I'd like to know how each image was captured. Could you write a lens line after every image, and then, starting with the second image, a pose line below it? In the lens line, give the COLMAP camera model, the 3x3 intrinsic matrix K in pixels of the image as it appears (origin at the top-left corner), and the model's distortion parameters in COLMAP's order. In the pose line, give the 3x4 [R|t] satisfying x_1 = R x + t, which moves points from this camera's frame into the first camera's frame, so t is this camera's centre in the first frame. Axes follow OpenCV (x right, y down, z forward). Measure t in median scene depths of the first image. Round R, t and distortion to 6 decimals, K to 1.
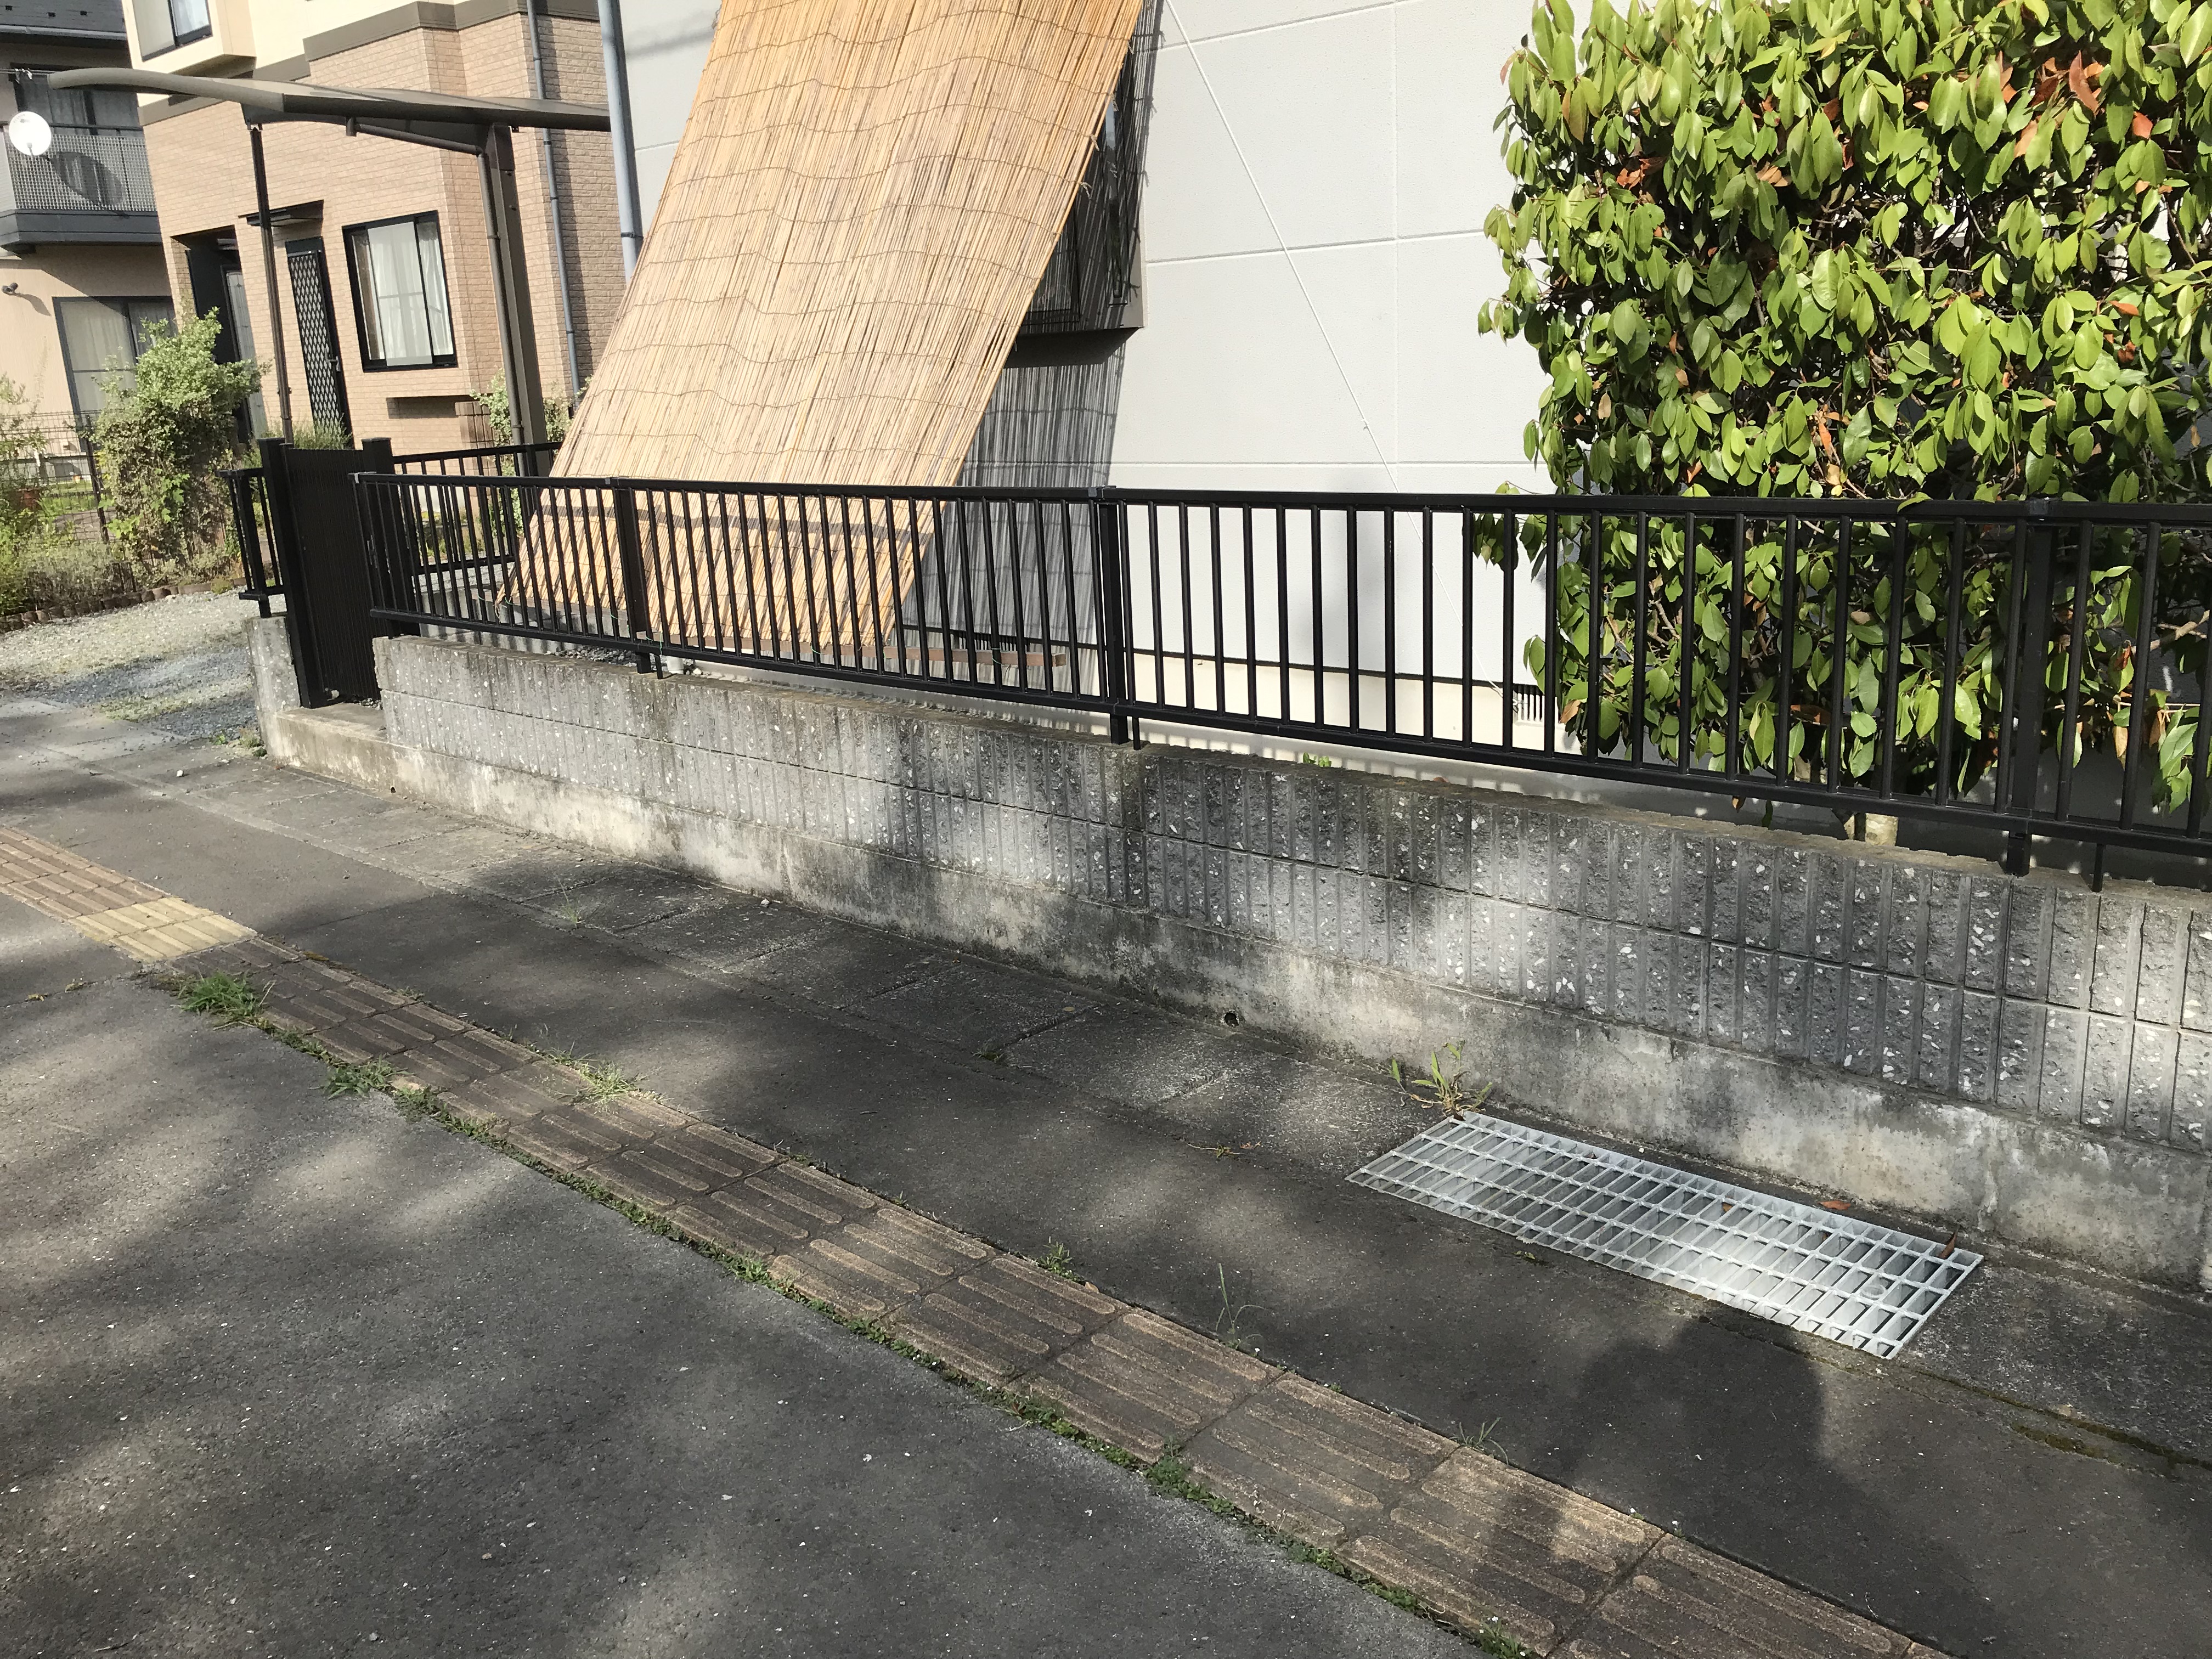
lens RADIAL K [[1775.1, 0, 1106.0], [0, 1775.1, 829.5], [0, 0, 1]] dist [0.099809, -0.131657]
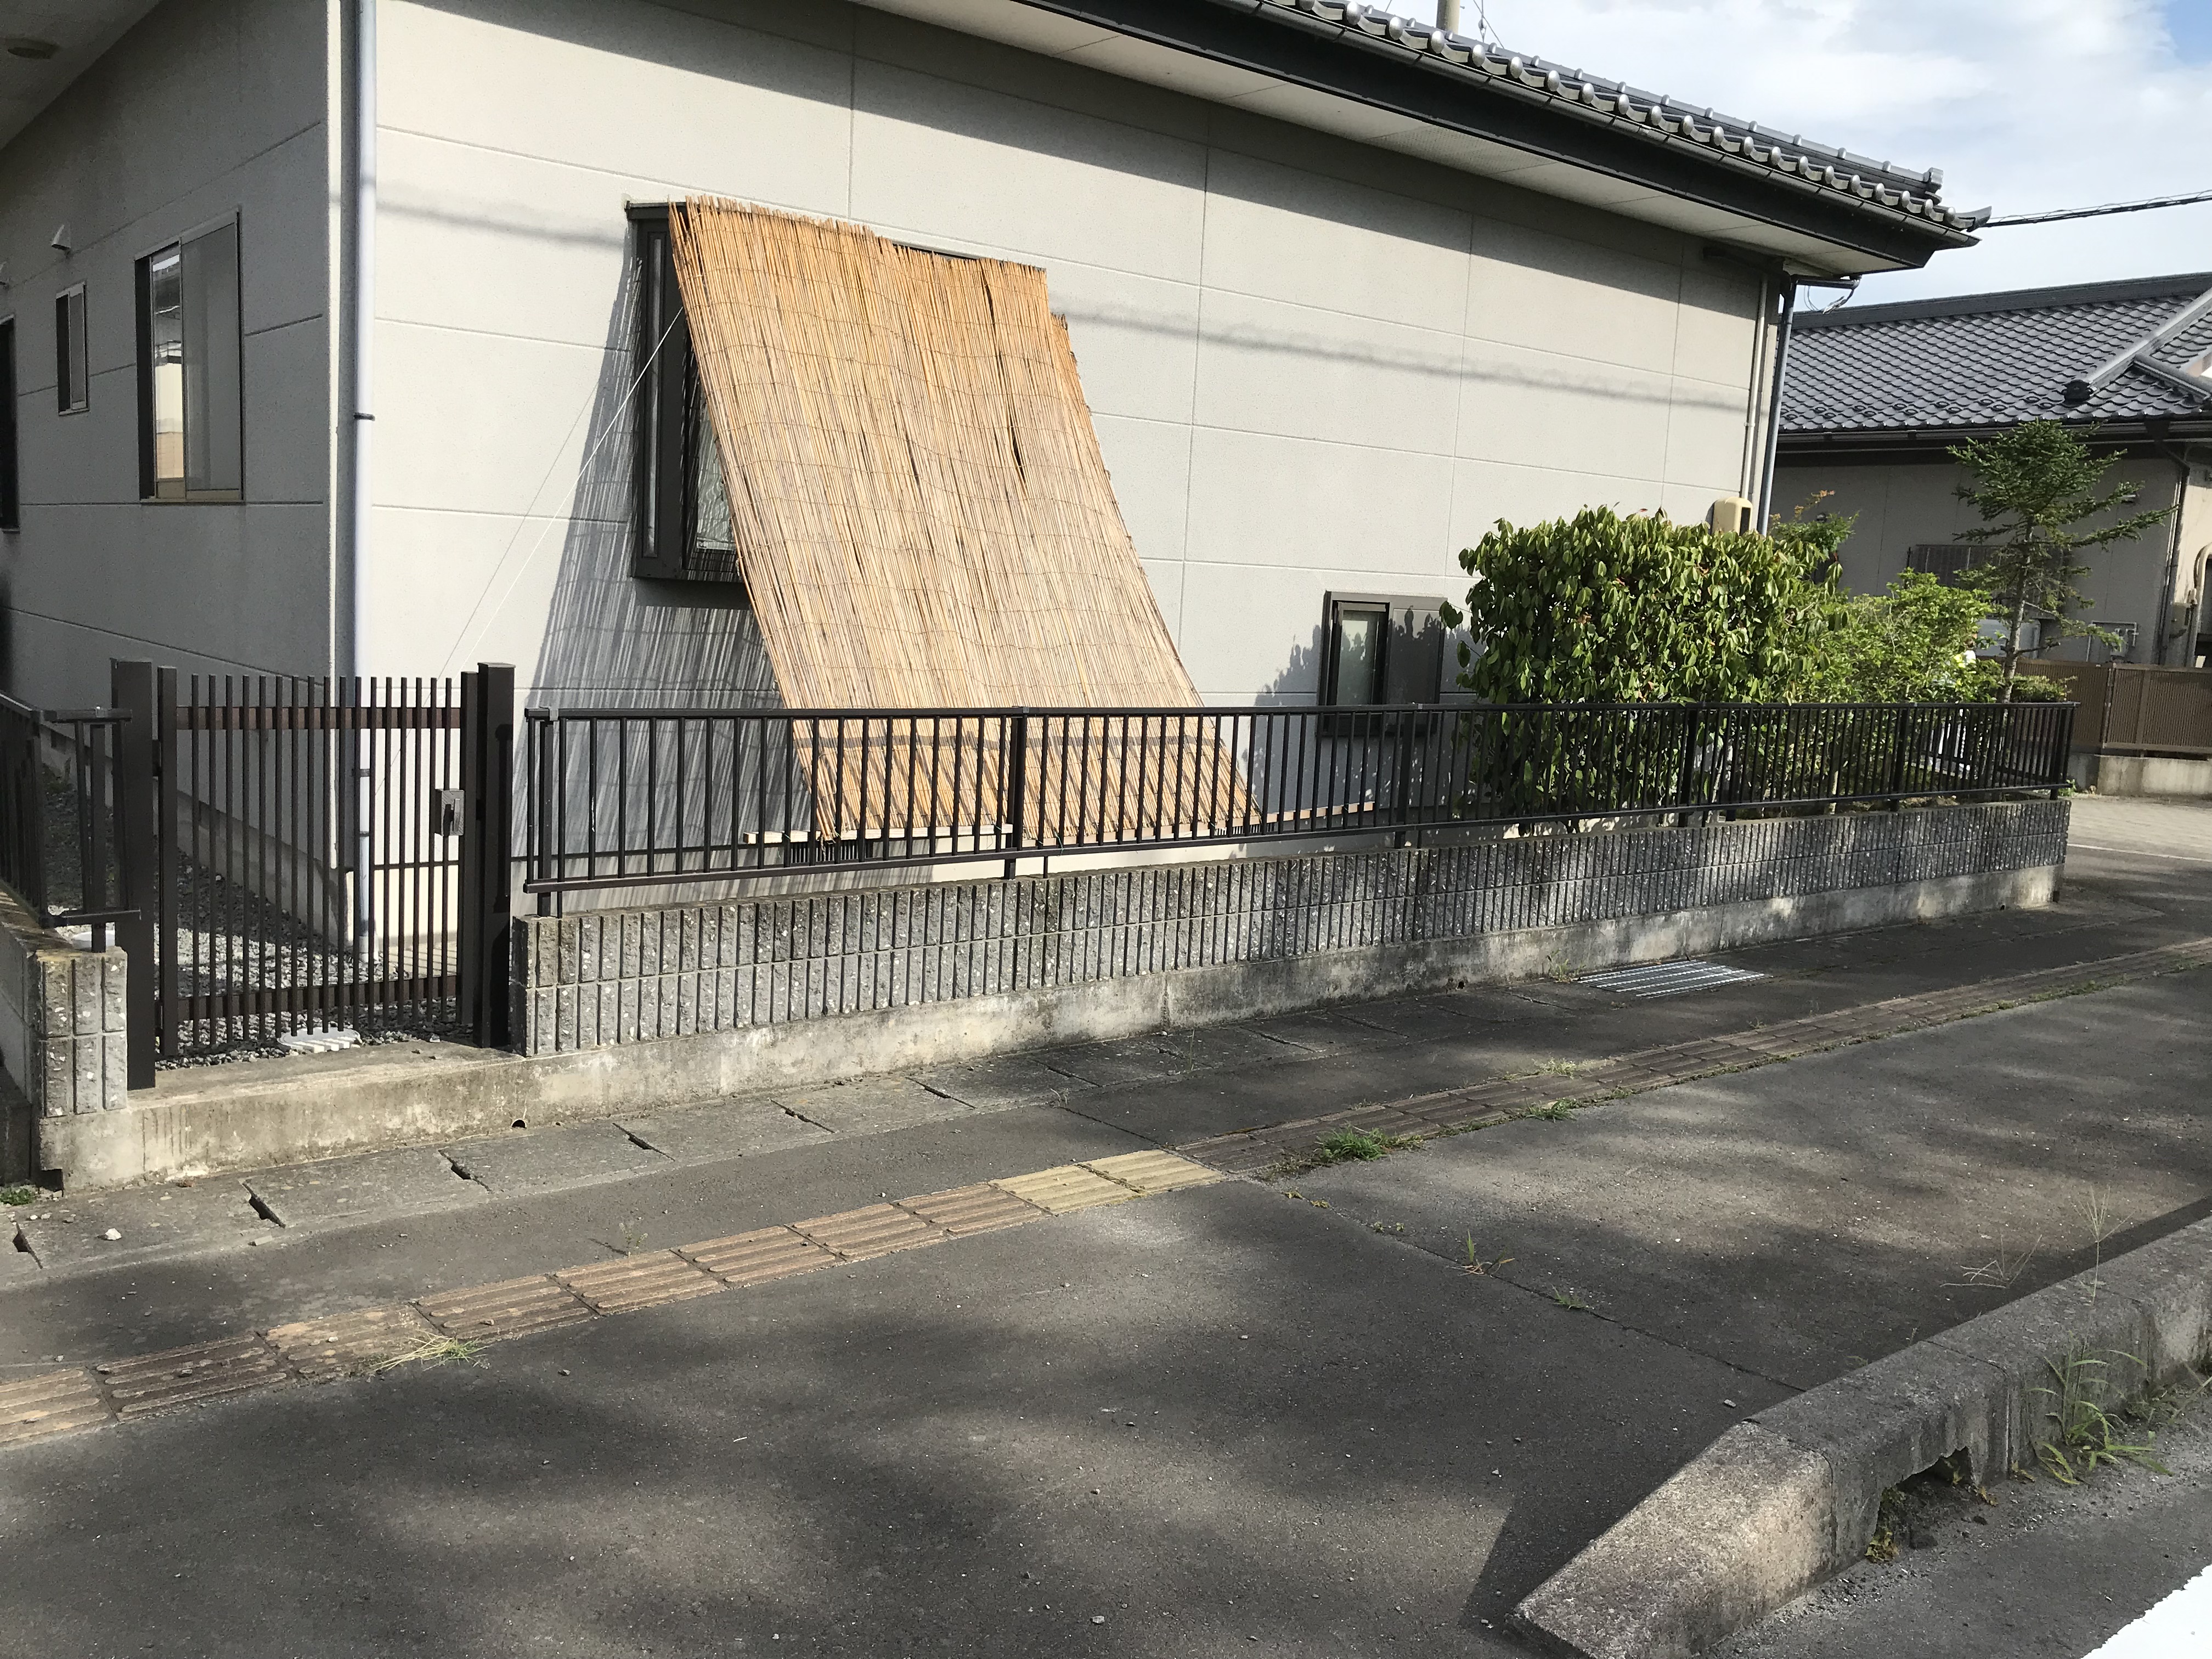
lens RADIAL K [[1812.4, 0, 1093.6], [0, 1812.4, 818.2], [0, 0, 1]] dist [0.009316, 0.009695]
pose [[0.154922, -0.081584, 0.984552, -1.563339], [0.189119, 0.980603, 0.051498, -0.198878], [-0.969656, 0.178220, 0.167346, 0.868800]]
